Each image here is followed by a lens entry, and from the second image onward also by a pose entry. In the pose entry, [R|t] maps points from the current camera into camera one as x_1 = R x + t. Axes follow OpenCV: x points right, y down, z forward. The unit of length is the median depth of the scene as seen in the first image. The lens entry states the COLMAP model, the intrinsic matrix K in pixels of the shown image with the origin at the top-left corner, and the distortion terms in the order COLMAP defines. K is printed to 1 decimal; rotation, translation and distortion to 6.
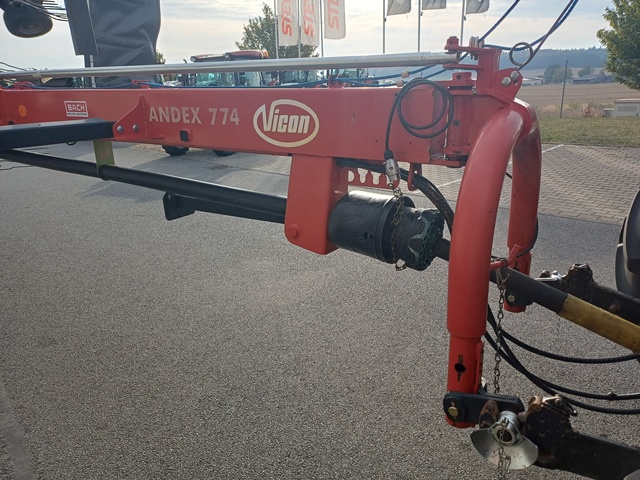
lens RADIAL K [[469.9, 0, 328.1], [0, 469.9, 237.8], [0, 0, 1]] dist [0.051840, -0.001494]
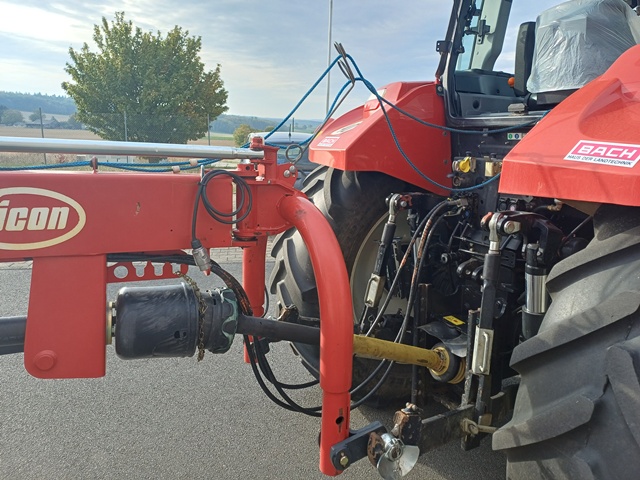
lens RADIAL K [[469.9, 0, 328.1], [0, 469.9, 237.8], [0, 0, 1]] dist [0.051840, -0.001494]
pose [[0.592781, -0.123771, 0.795796, -0.419634], [0.205821, 0.978589, -0.001113, -0.115892], [-0.778620, 0.164452, 0.605563, 0.178512]]
